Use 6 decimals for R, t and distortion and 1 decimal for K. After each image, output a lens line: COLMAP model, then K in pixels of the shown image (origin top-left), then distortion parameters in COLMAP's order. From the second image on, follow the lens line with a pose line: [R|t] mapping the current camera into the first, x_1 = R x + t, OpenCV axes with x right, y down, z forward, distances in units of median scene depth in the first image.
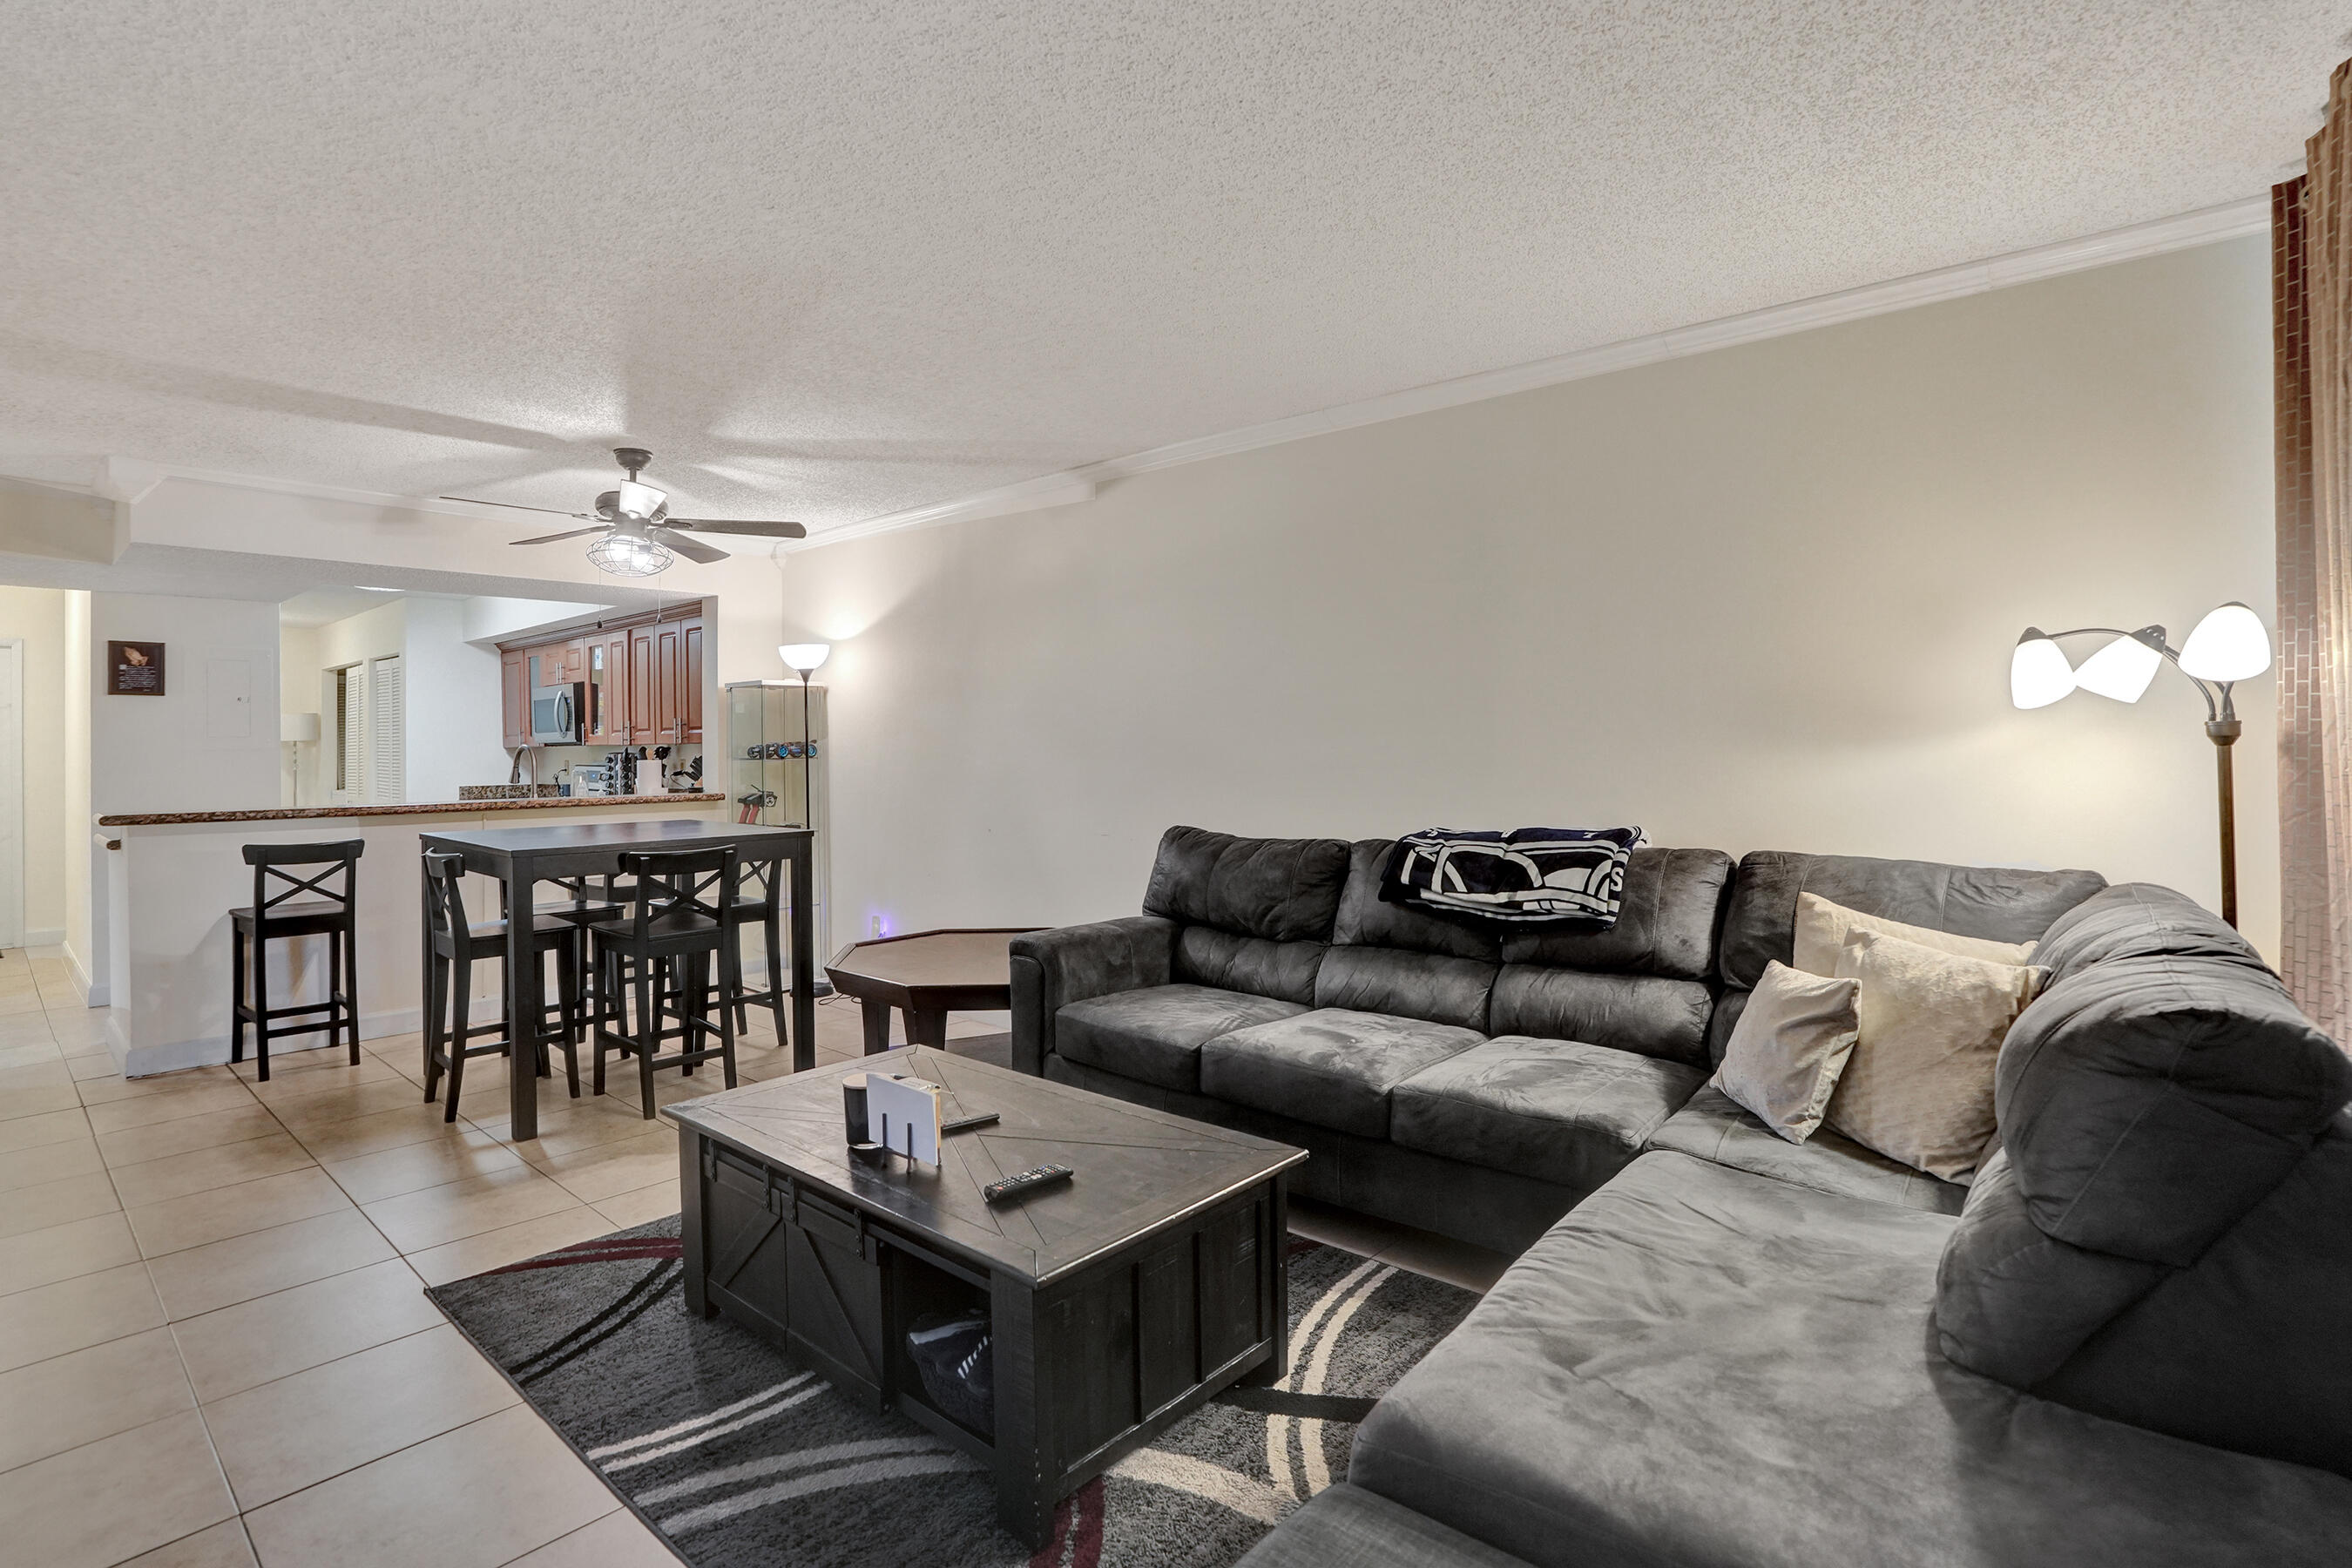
lens RADIAL K [[1132.6, 0, 1145.8], [0, 1132.6, 748.9], [0, 0, 1]] dist [-0.074034, 0.034355]
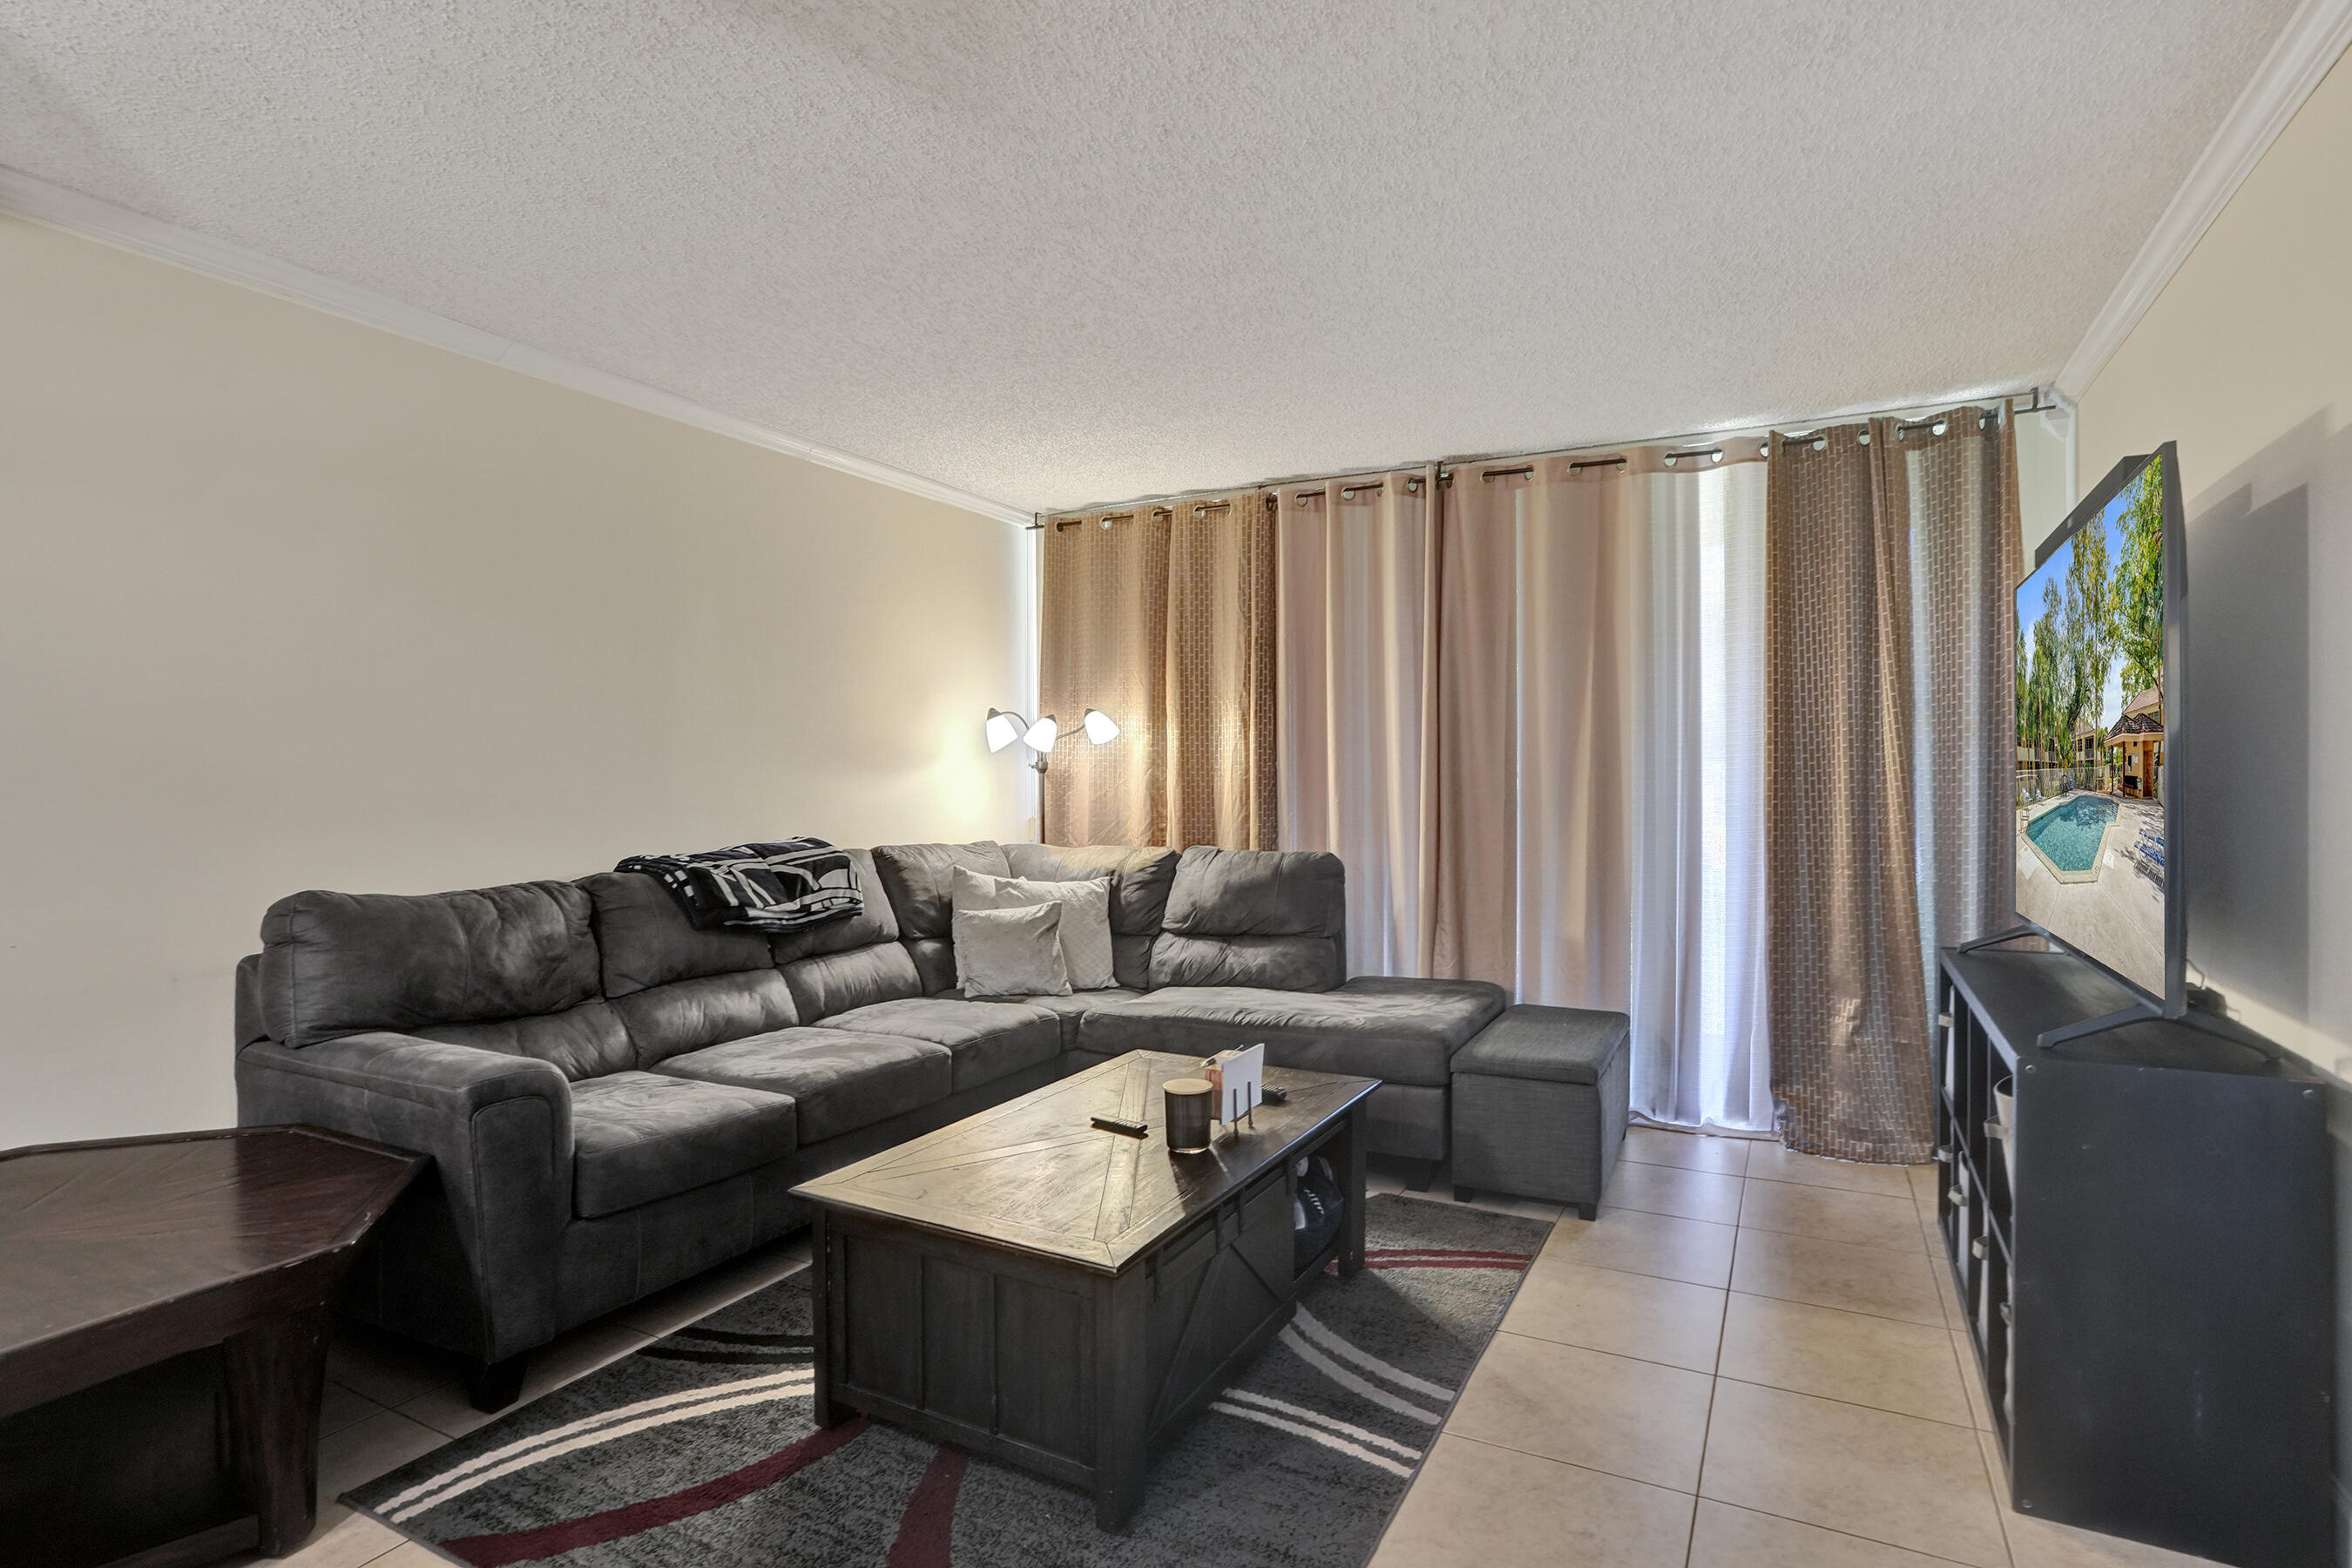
lens RADIAL K [[1162.0, 0, 1207.3], [0, 1162.0, 772.8], [0, 0, 1]] dist [-0.036322, 0.014445]
pose [[-0.247921, 0.013472, 0.968687, -0.891531], [0.003974, 0.999909, -0.012889, 0.016739], [-0.968772, 0.000654, -0.247952, 0.866529]]
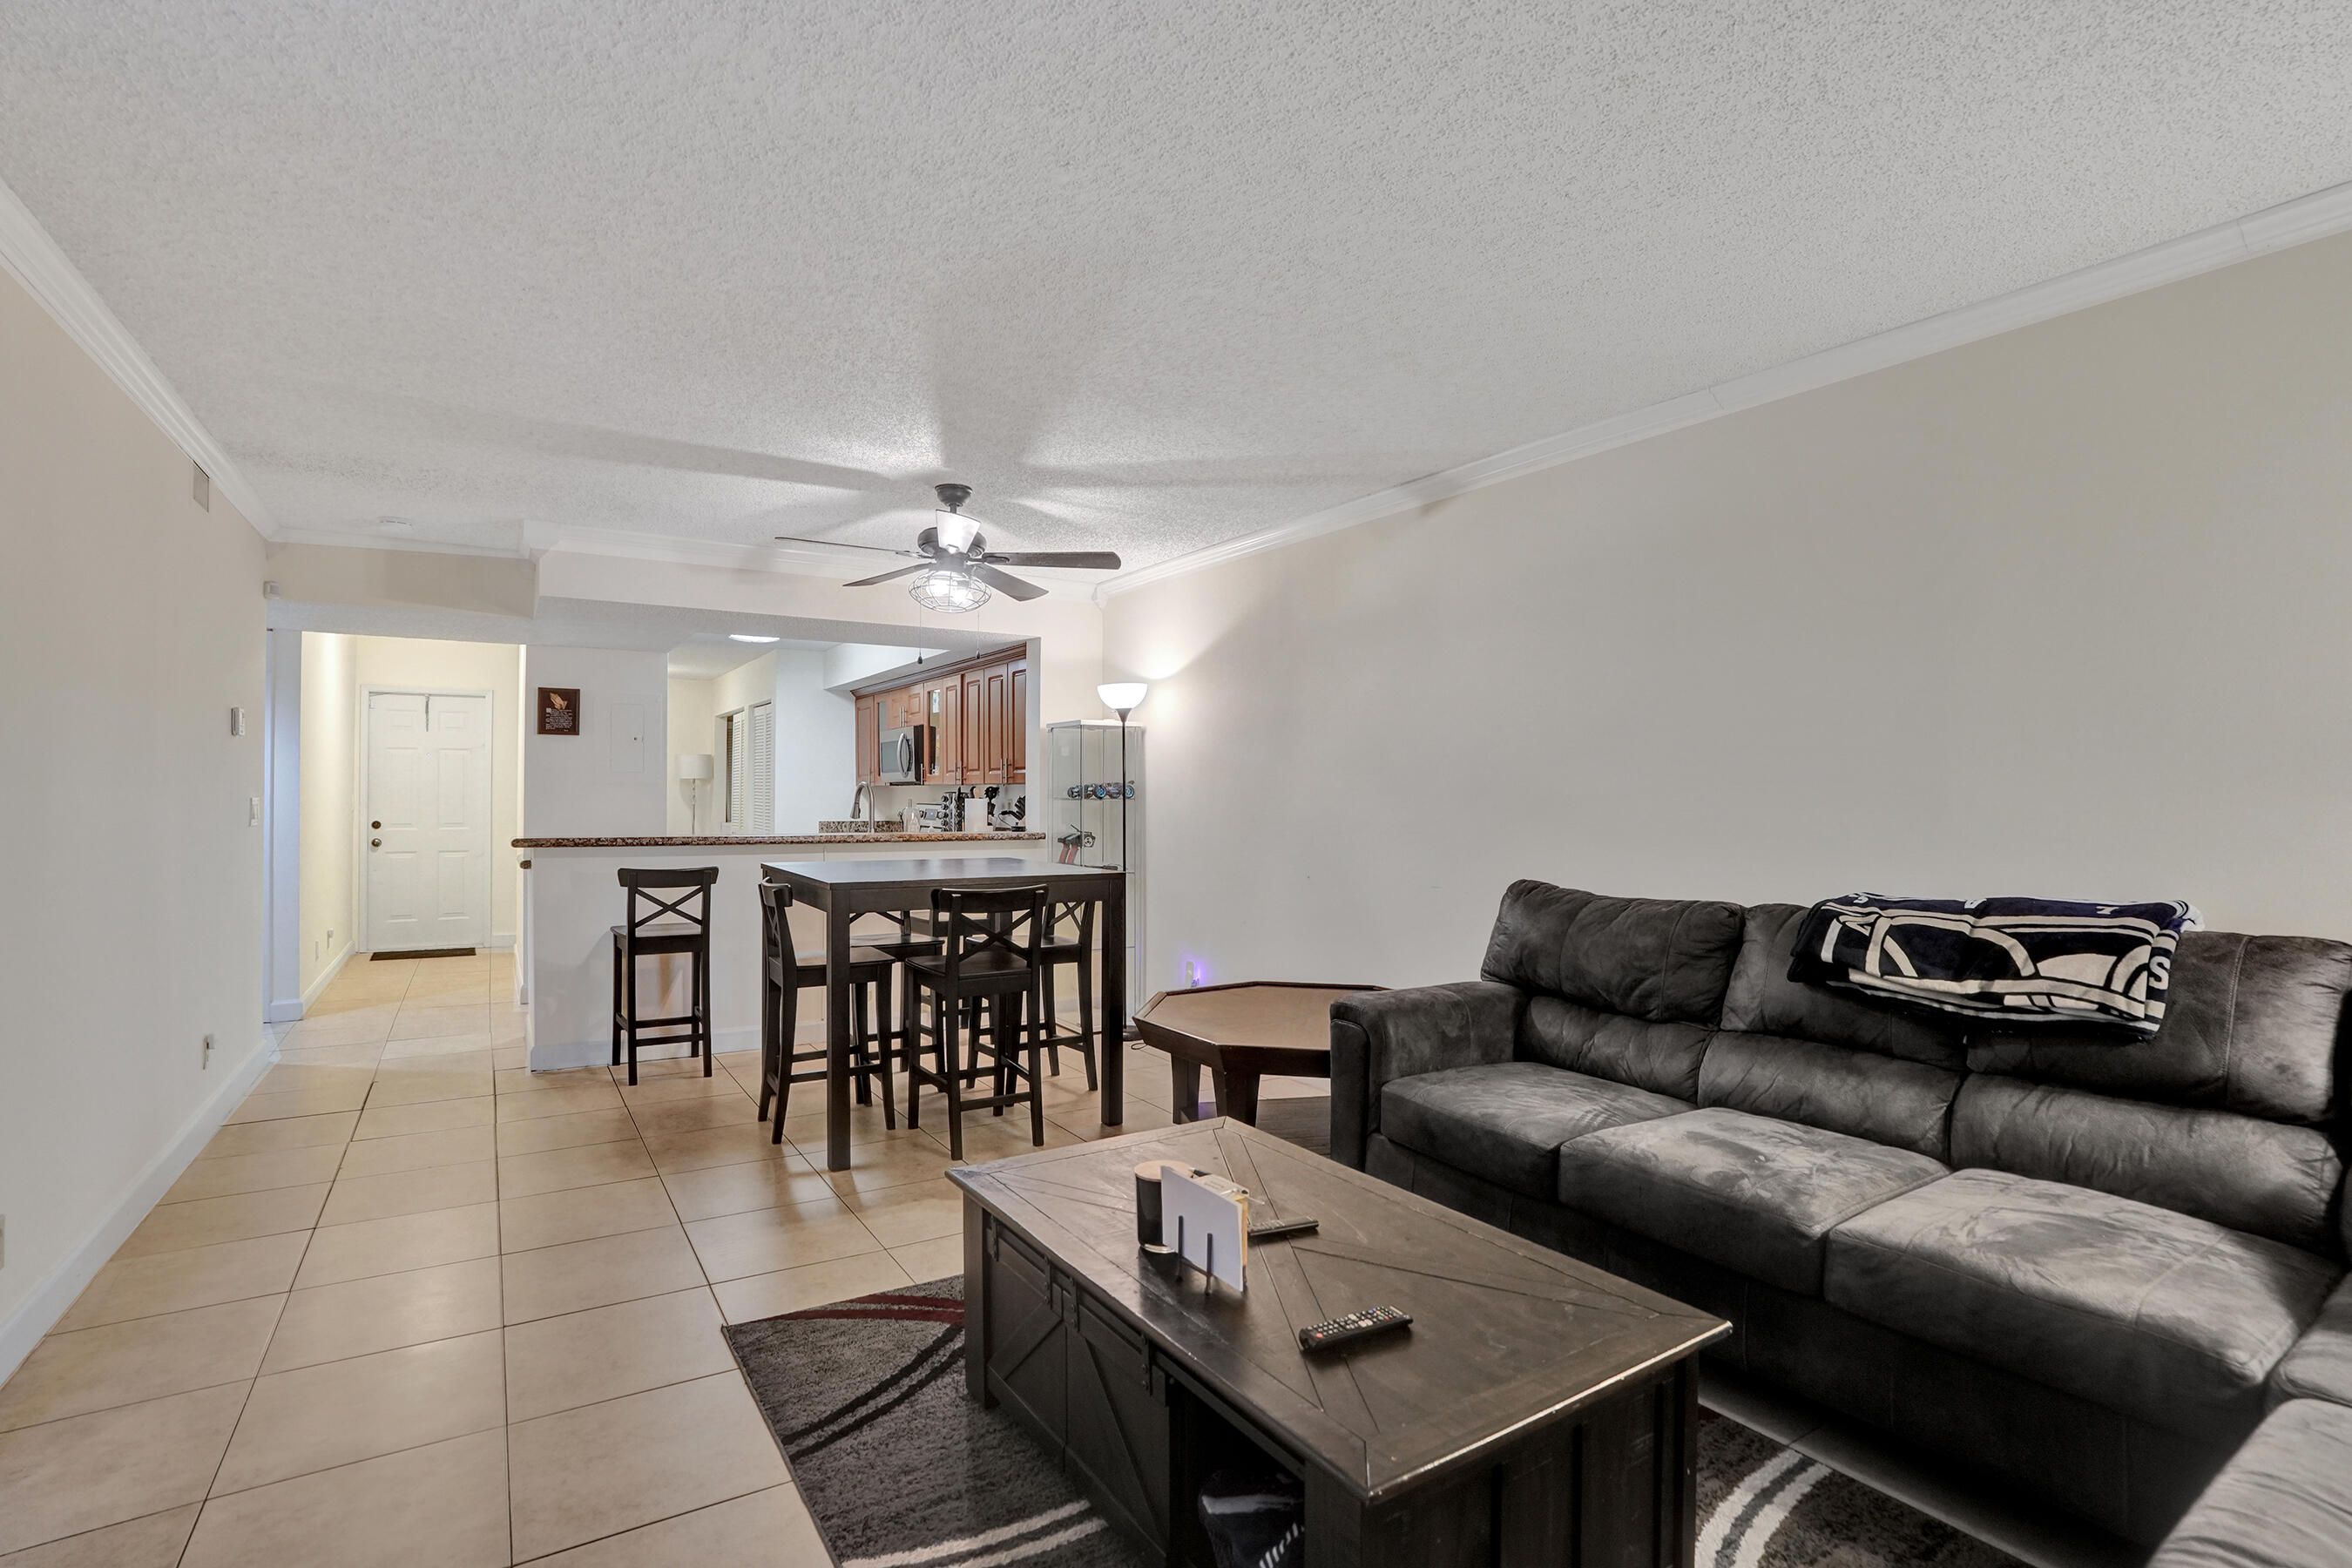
lens RADIAL K [[1096.6, 0, 1138.4], [0, 1096.6, 771.0], [0, 0, 1]] dist [-0.072147, 0.026953]
pose [[0.958249, 0.007181, -0.285844, -0.022954], [-0.013990, 0.999665, -0.021785, 0.008065], [0.285592, 0.024874, 0.958028, 0.136110]]
